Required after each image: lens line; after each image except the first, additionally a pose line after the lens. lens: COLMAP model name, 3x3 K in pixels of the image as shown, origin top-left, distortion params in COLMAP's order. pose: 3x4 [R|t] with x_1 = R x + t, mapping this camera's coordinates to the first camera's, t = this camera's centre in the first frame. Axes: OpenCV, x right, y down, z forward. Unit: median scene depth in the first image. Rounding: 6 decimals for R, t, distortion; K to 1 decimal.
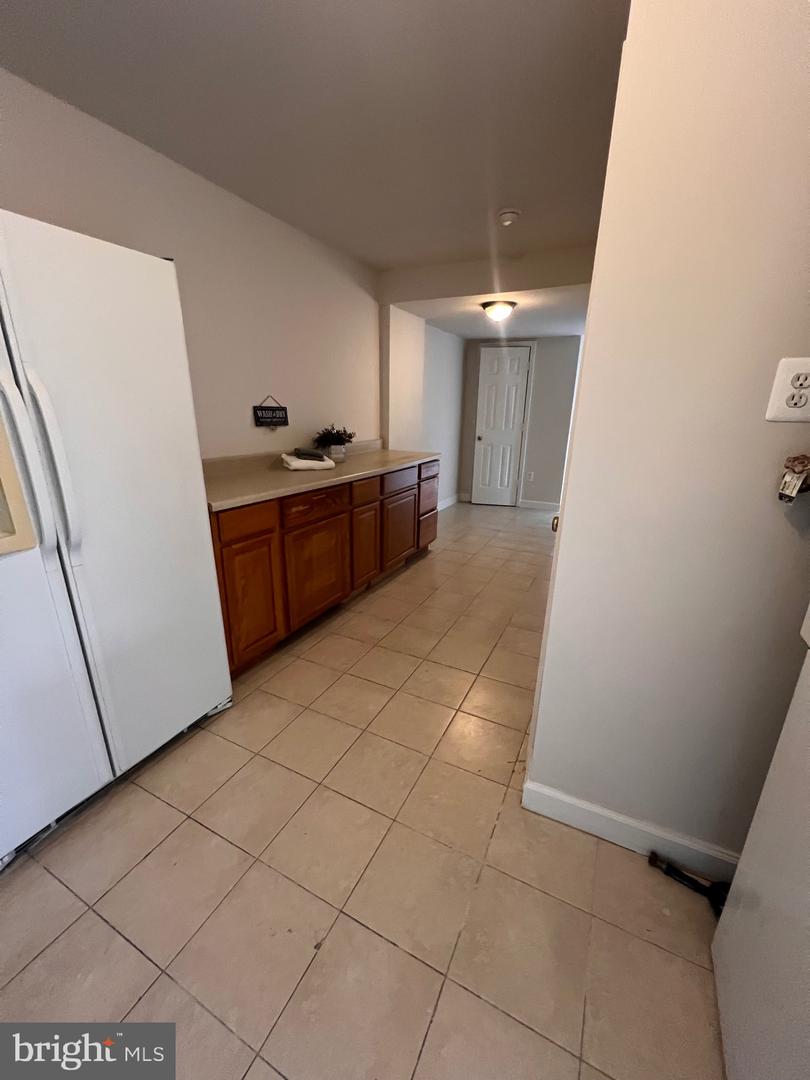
lens RADIAL K [[431.3, 0, 405.4], [0, 431.3, 543.8], [0, 0, 1]] dist [-0.004162, 0.000005]
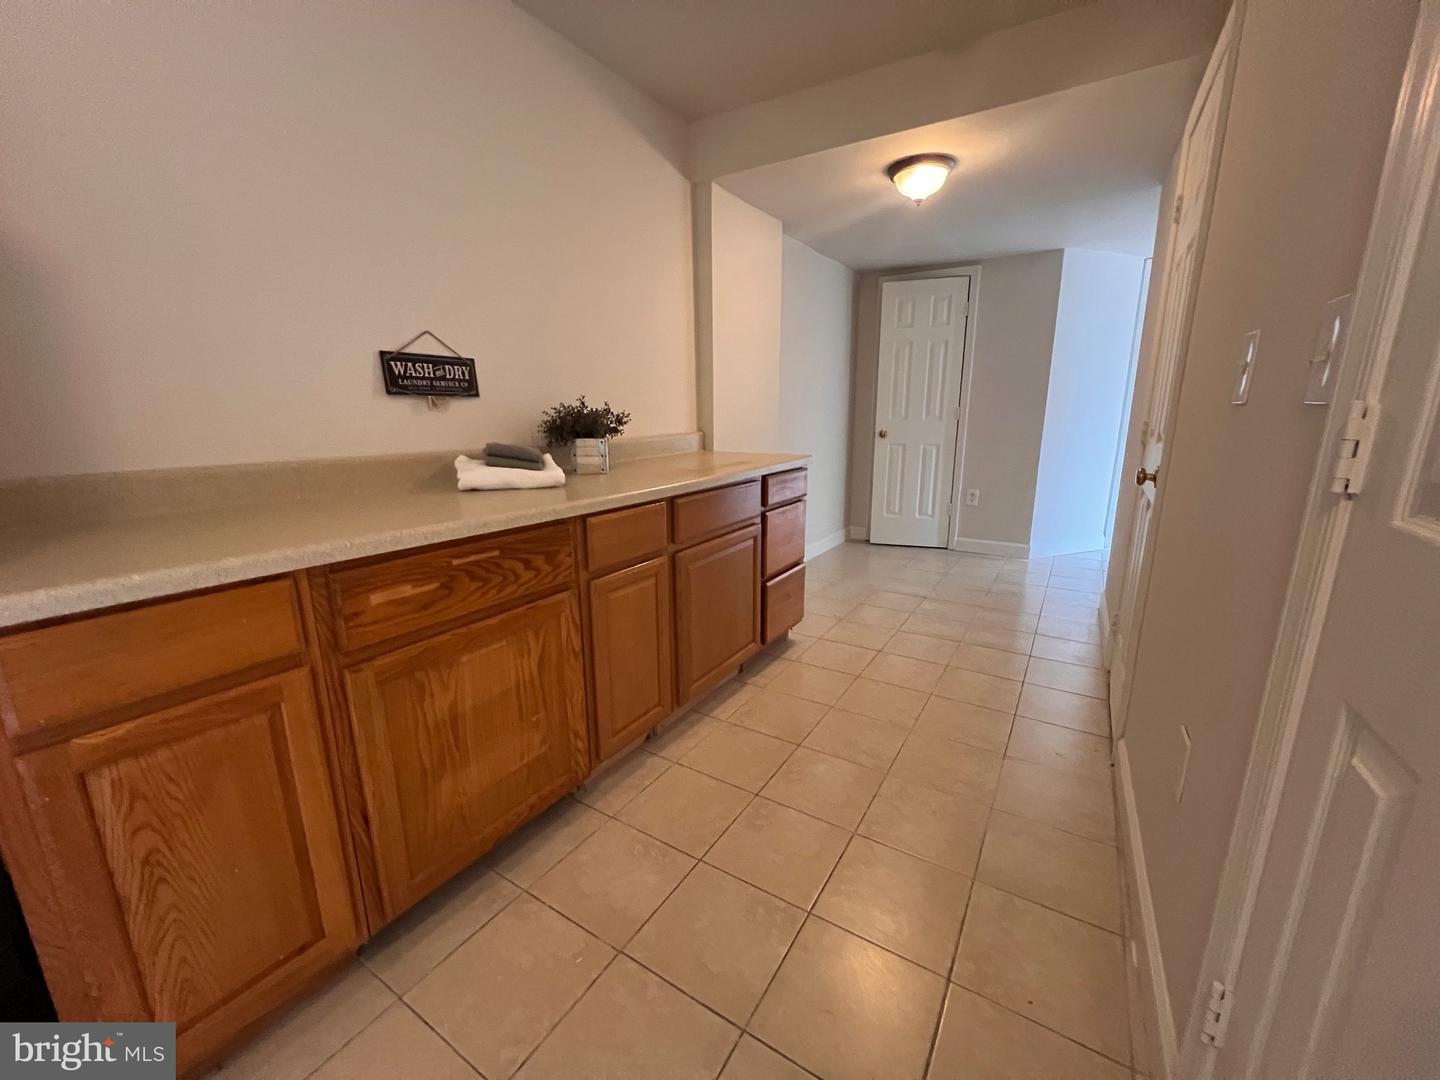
lens RADIAL K [[575.1, 0, 719.9], [0, 575.1, 541.7], [0, 0, 1]] dist [-0.004162, 0.000005]
pose [[0.995130, -0.000956, -0.098563, 0.052835], [-0.006868, 0.996851, -0.079003, -0.064338], [0.098329, 0.079295, 0.991990, 0.390516]]
